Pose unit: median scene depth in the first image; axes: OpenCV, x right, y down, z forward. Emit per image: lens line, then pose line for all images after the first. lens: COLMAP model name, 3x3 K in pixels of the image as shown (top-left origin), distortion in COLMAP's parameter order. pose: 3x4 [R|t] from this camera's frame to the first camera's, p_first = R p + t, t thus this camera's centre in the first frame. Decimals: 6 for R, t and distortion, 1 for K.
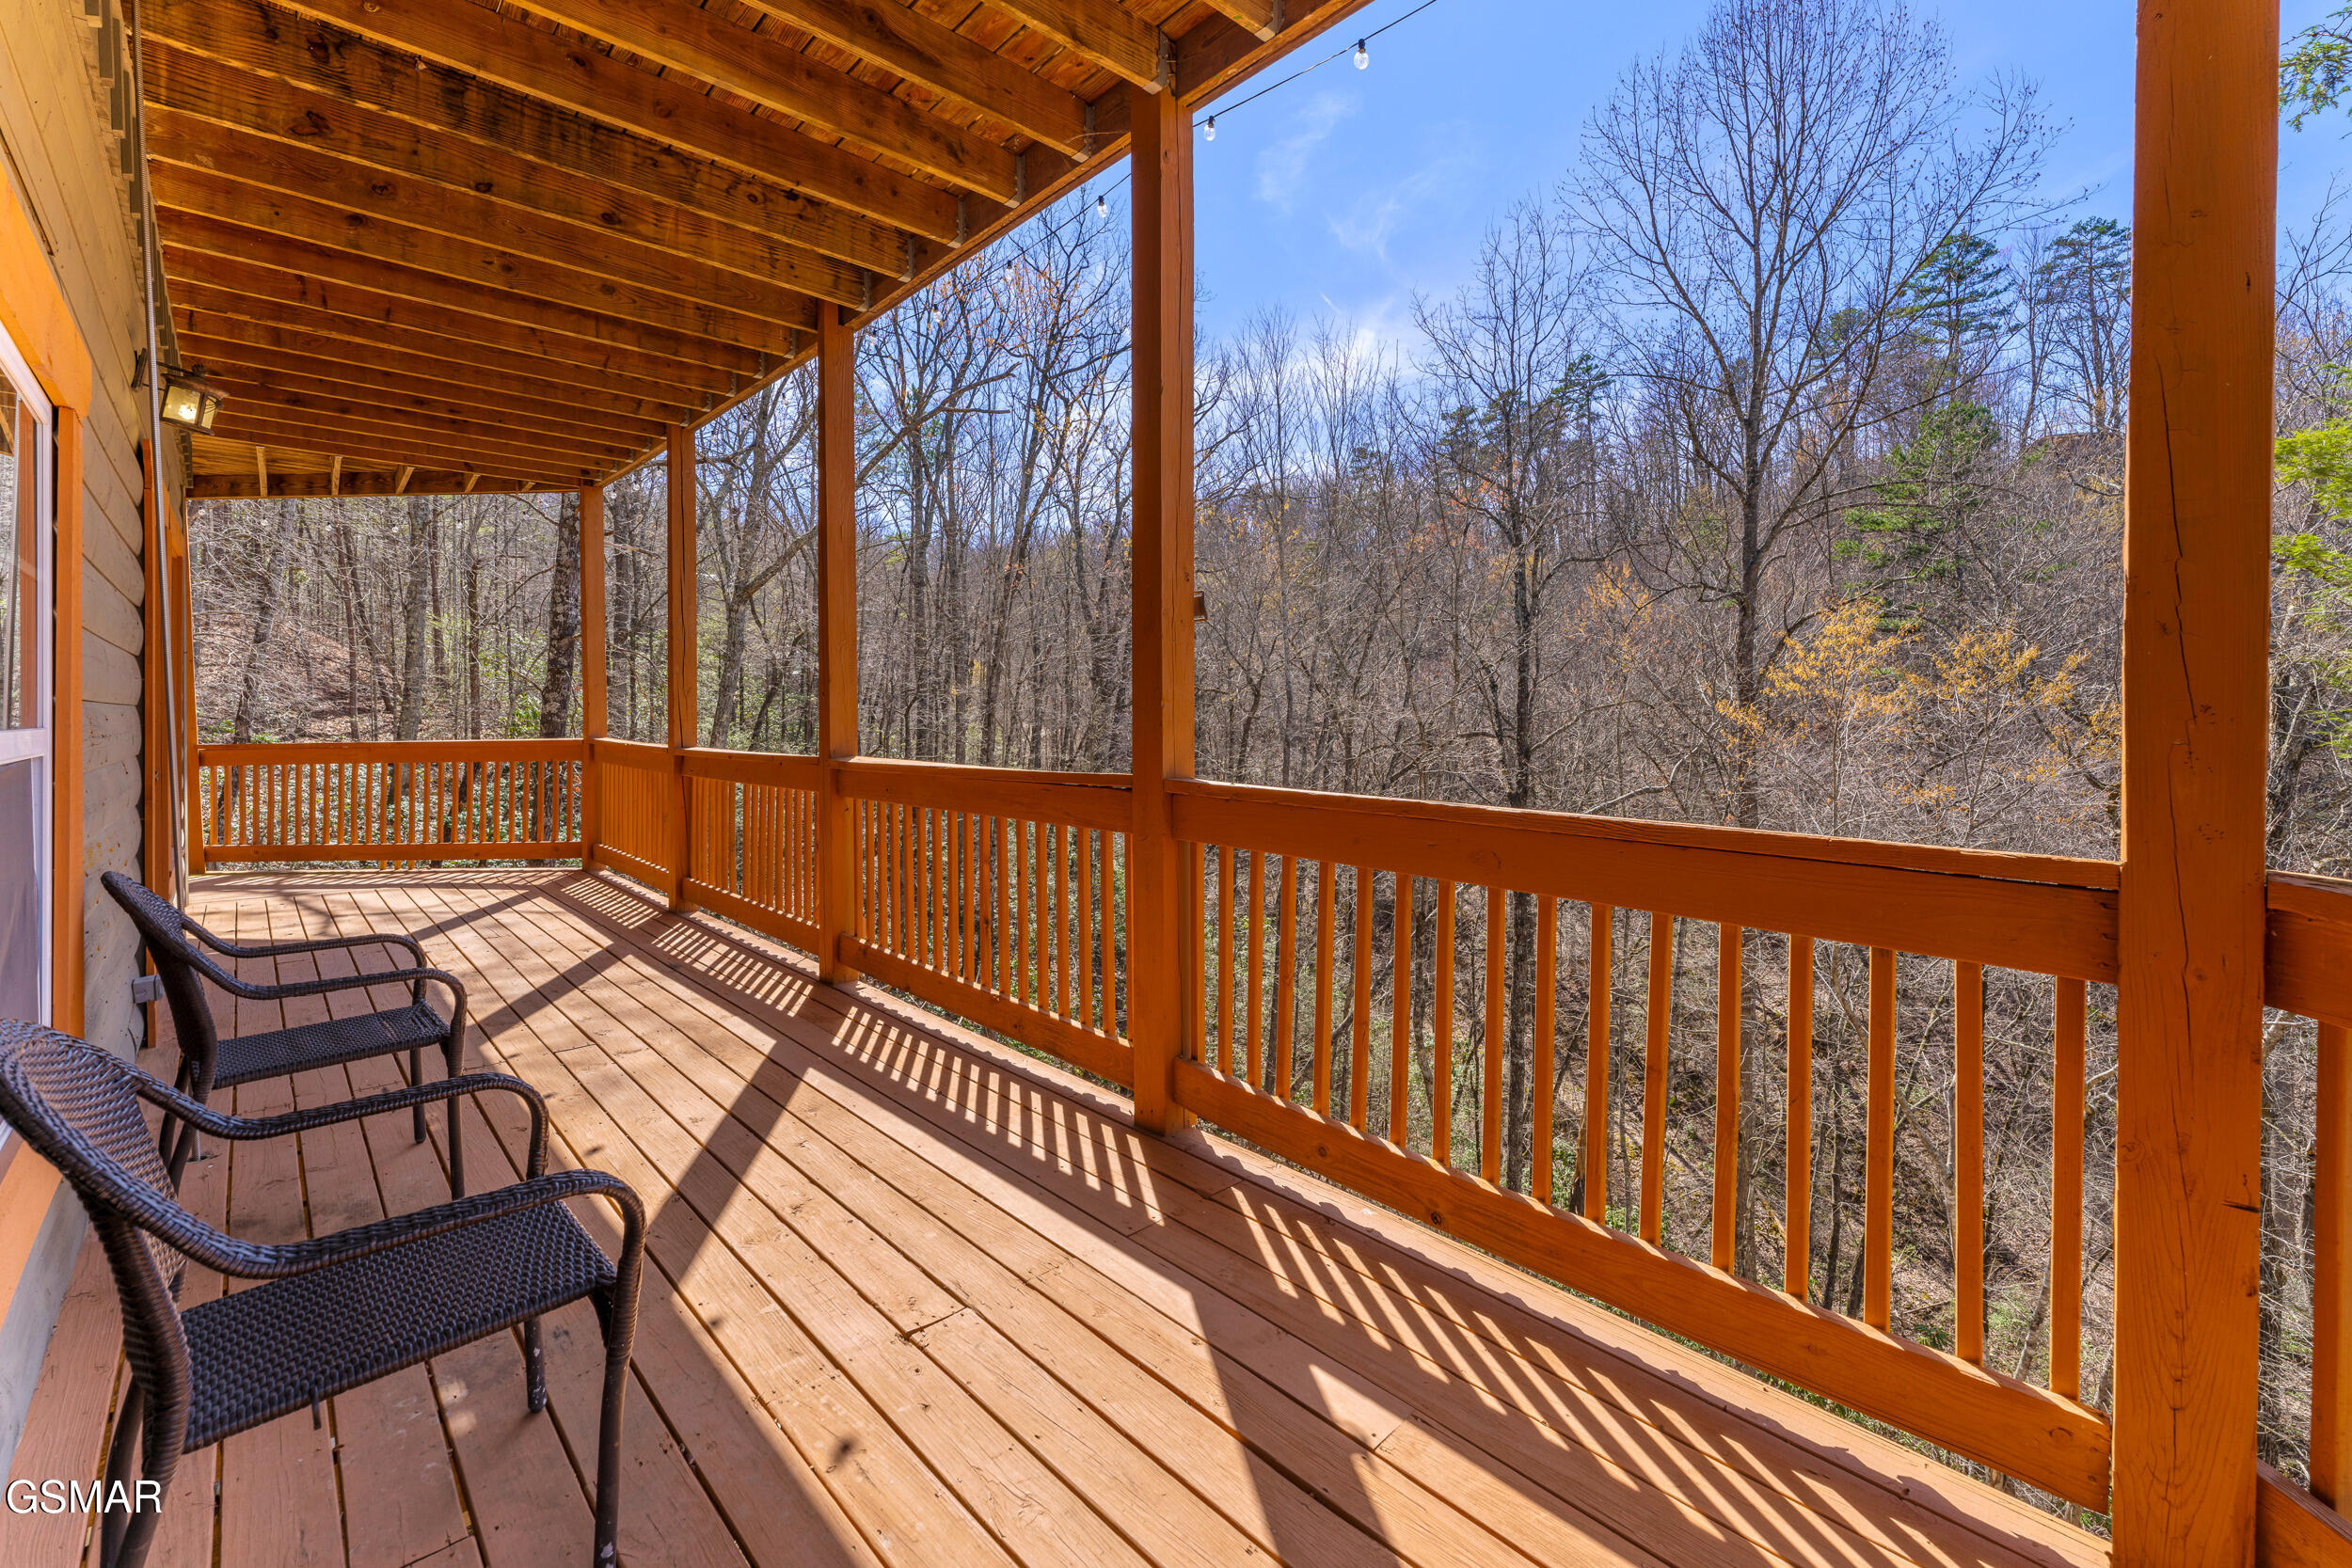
lens RADIAL K [[1013.3, 0, 1175.2], [0, 1013.3, 734.6], [0, 0, 1]] dist [0.000915, 0.000055]
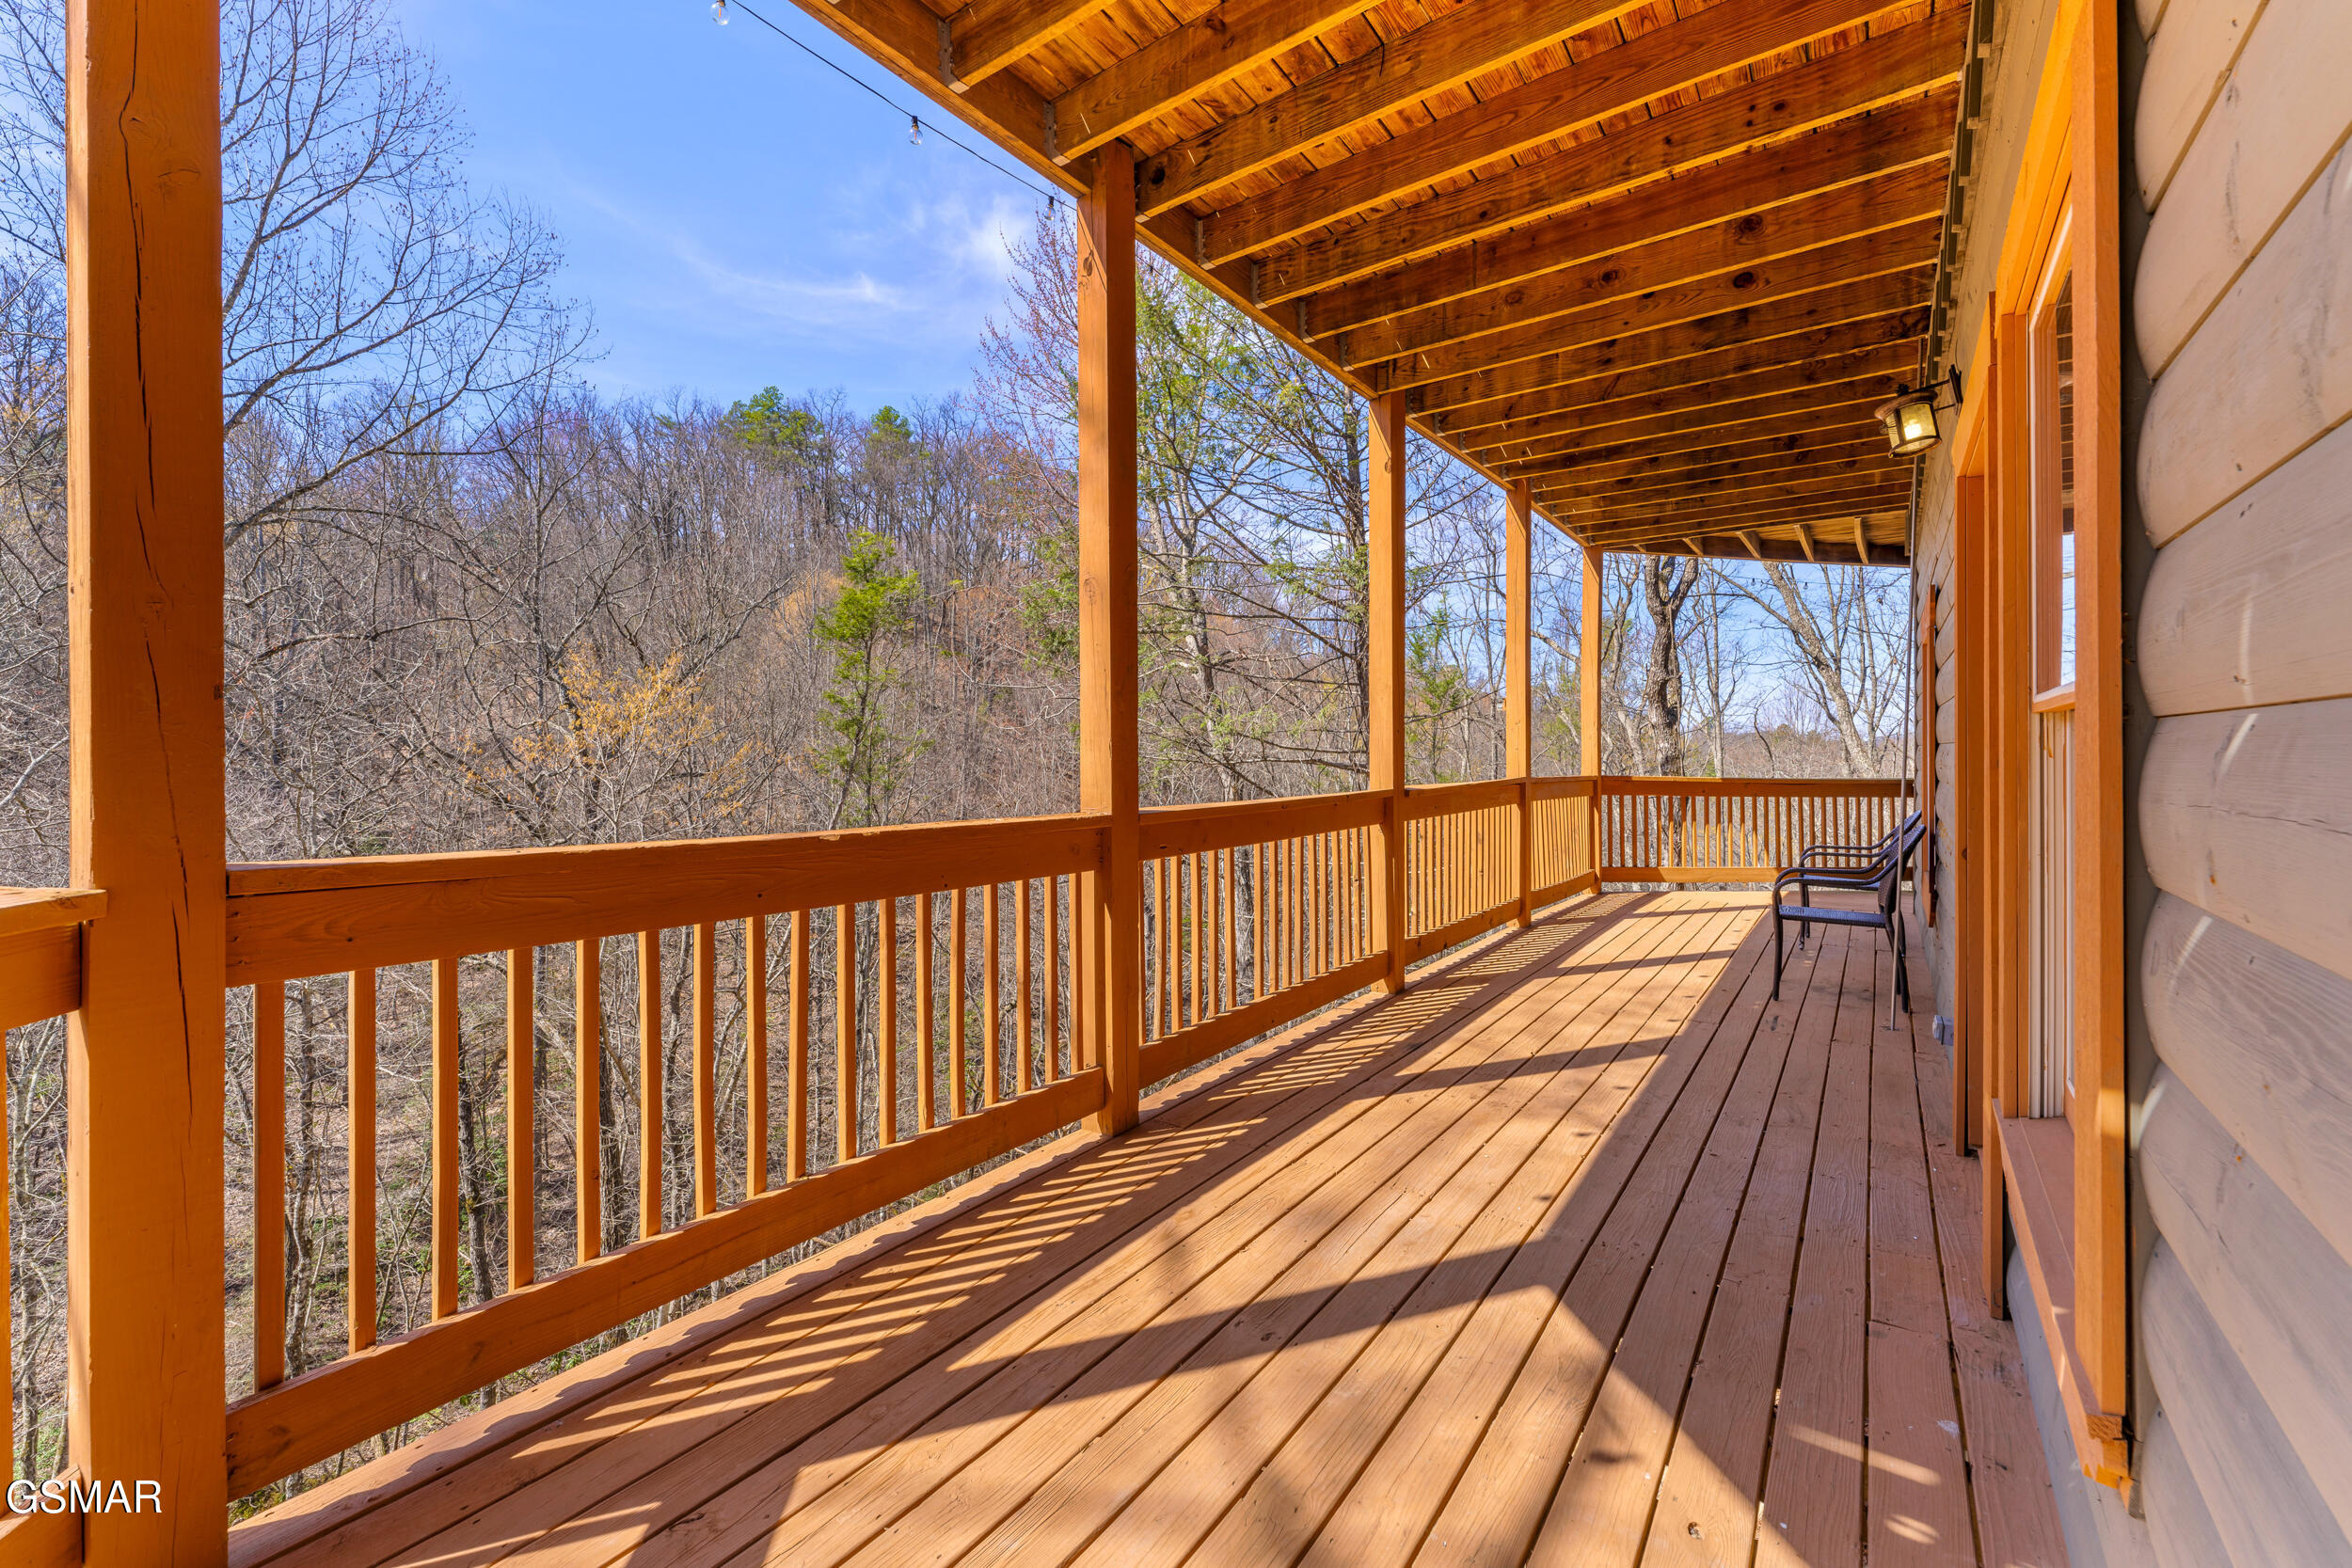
lens RADIAL K [[961.5, 0, 1177.7], [0, 961.5, 742.9], [0, 0, 1]] dist [0.022915, -0.000004]
pose [[-0.180059, -0.003377, 0.983650, -1.173381], [0.007798, 0.999958, 0.004861, -0.038308], [-0.983625, 0.008546, -0.180025, 1.229290]]
